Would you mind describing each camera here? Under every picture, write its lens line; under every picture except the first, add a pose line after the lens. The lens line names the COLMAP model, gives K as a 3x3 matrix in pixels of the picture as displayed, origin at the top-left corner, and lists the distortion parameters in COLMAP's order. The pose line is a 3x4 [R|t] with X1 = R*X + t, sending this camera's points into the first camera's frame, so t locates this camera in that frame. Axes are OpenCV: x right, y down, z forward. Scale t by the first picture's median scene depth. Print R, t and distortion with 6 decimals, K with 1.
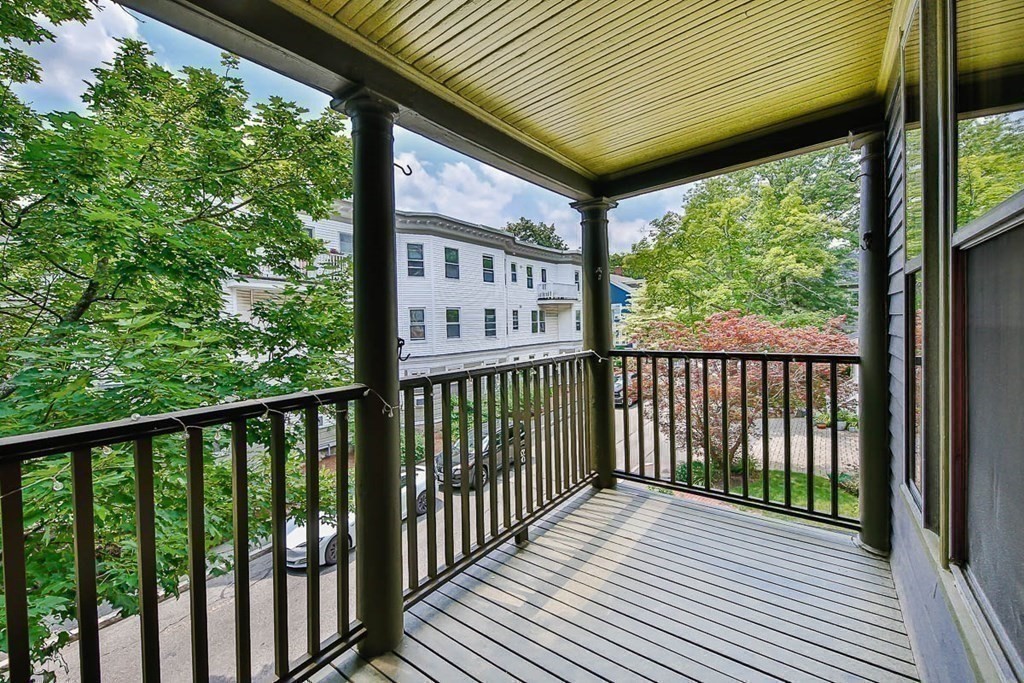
lens RADIAL K [[423.0, 0, 515.2], [0, 423.0, 330.1], [0, 0, 1]] dist [0.001049, 0.000043]
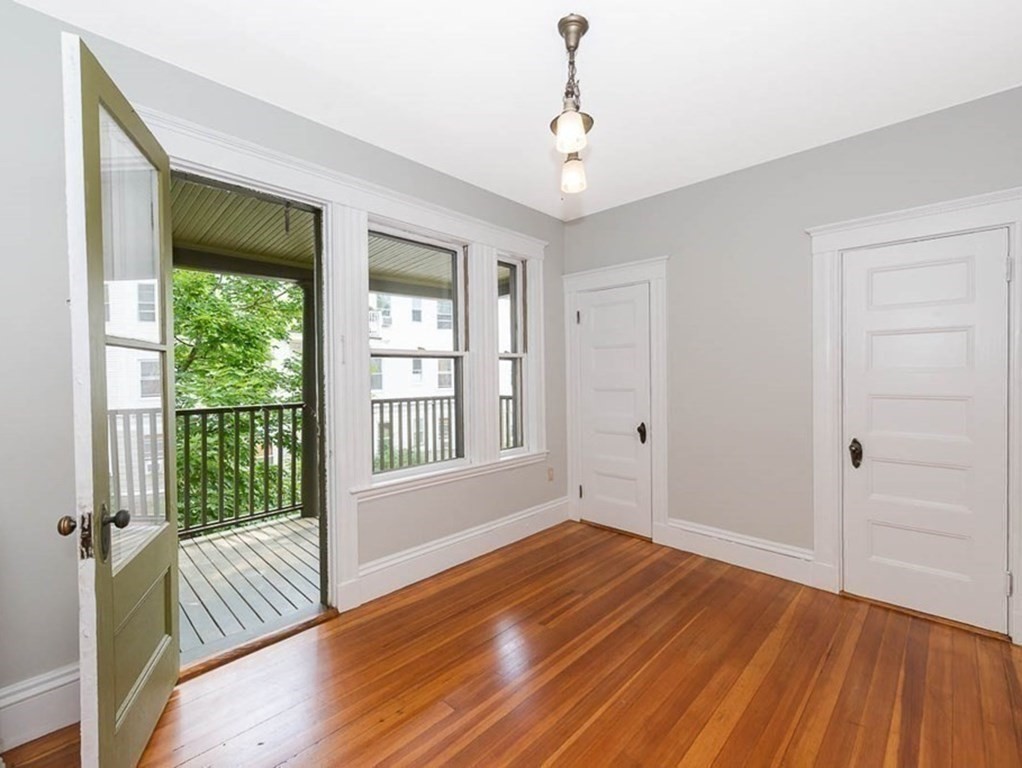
lens RADIAL K [[450.3, 0, 531.7], [0, 450.3, 377.4], [0, 0, 1]] dist [0.000379, -0.000061]
pose [[0.993366, 0.019812, -0.113277, 0.598729], [-0.020263, 0.999791, -0.002830, -0.016139], [0.113197, 0.005107, 0.993559, -0.692278]]
